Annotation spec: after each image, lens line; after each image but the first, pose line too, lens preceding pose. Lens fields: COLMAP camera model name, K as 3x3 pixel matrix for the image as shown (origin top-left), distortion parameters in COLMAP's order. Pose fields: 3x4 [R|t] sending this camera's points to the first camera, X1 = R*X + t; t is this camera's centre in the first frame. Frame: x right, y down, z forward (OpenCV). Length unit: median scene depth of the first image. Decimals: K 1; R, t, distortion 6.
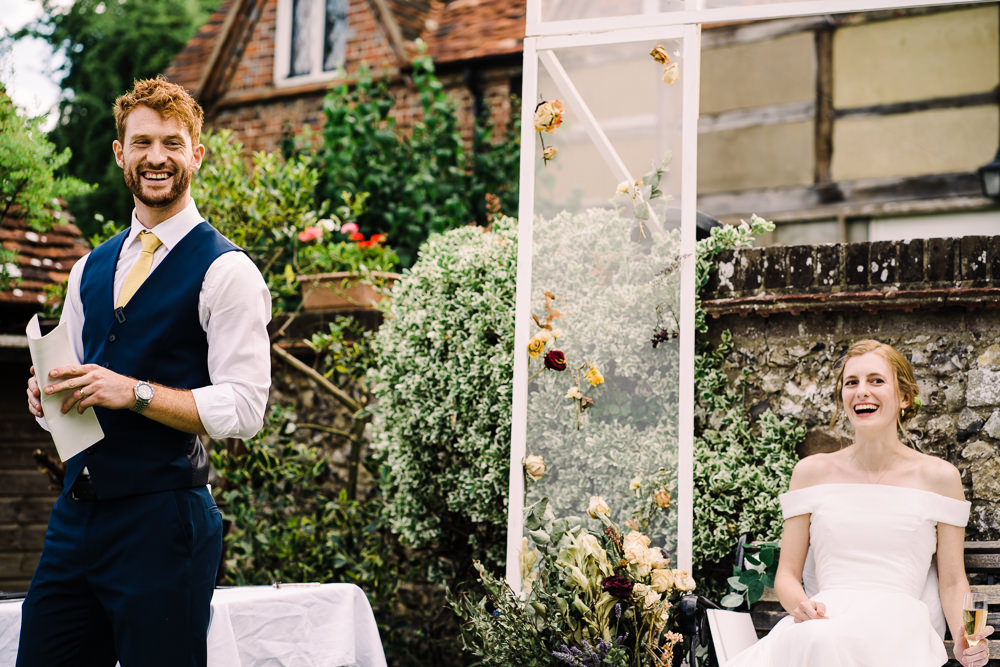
lens RADIAL K [[2477.1, 0, 499.7], [0, 2477.1, 333.6], [0, 0, 1]] dist [0.087350, 0.000000]
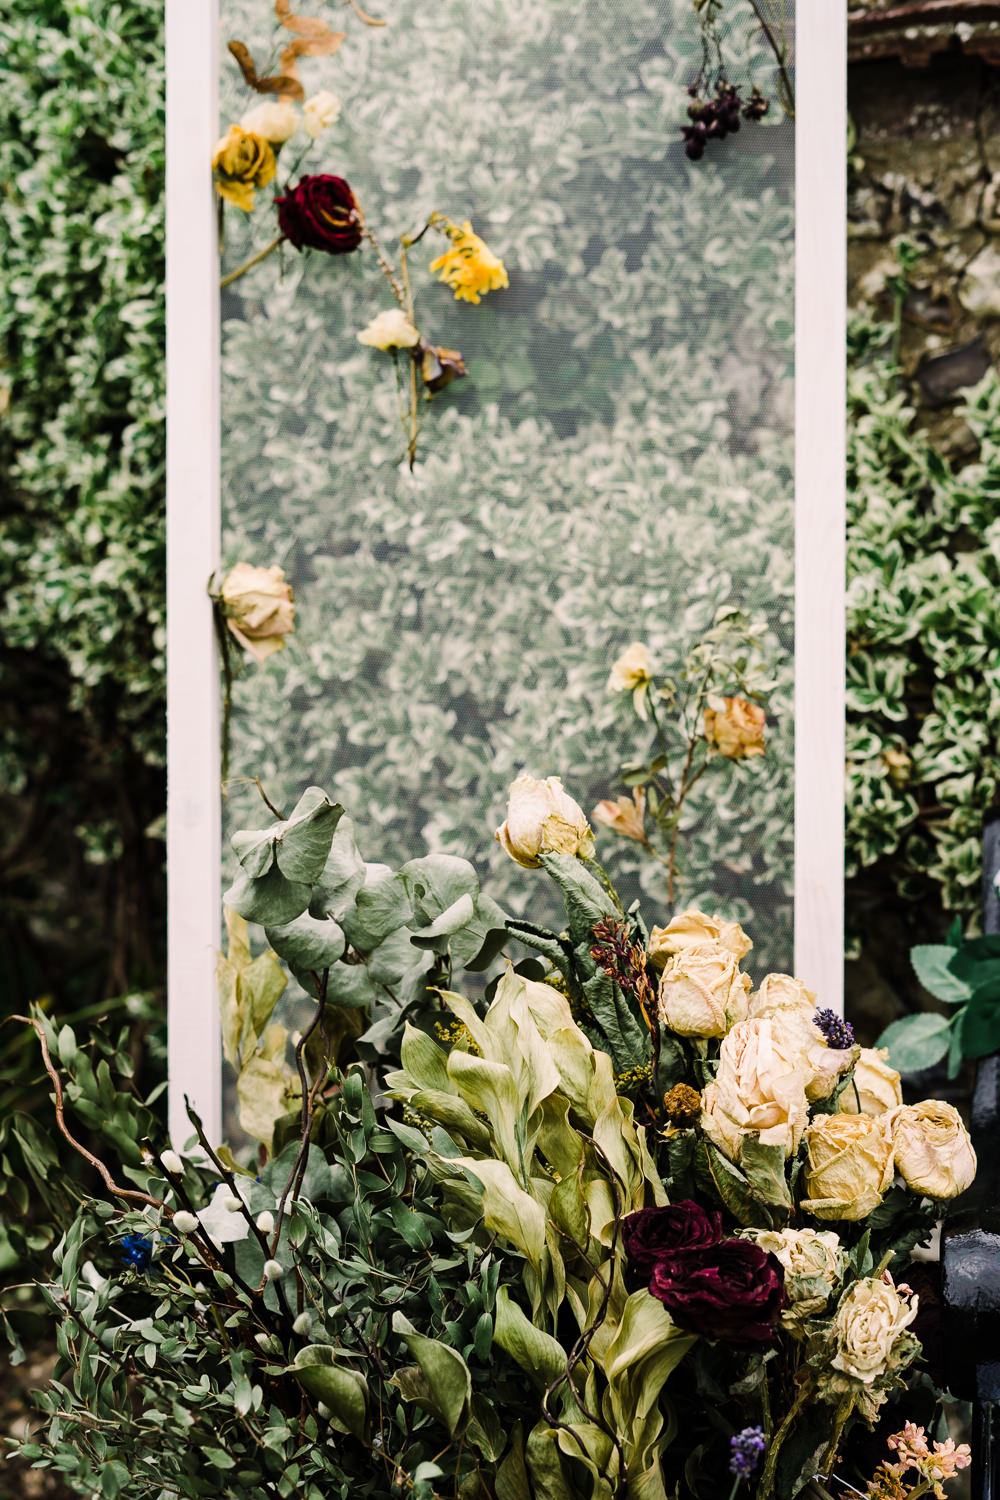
lens RADIAL K [[2289.7, 0, 468.3], [0, 2289.7, 776.8], [0, 0, 1]] dist [-0.040366, 0.000000]
pose [[0.991412, -0.040775, 0.124259, 0.004745], [0.010465, 0.971841, 0.235406, 0.011430], [-0.130358, -0.232084, 0.963921, 0.698861]]
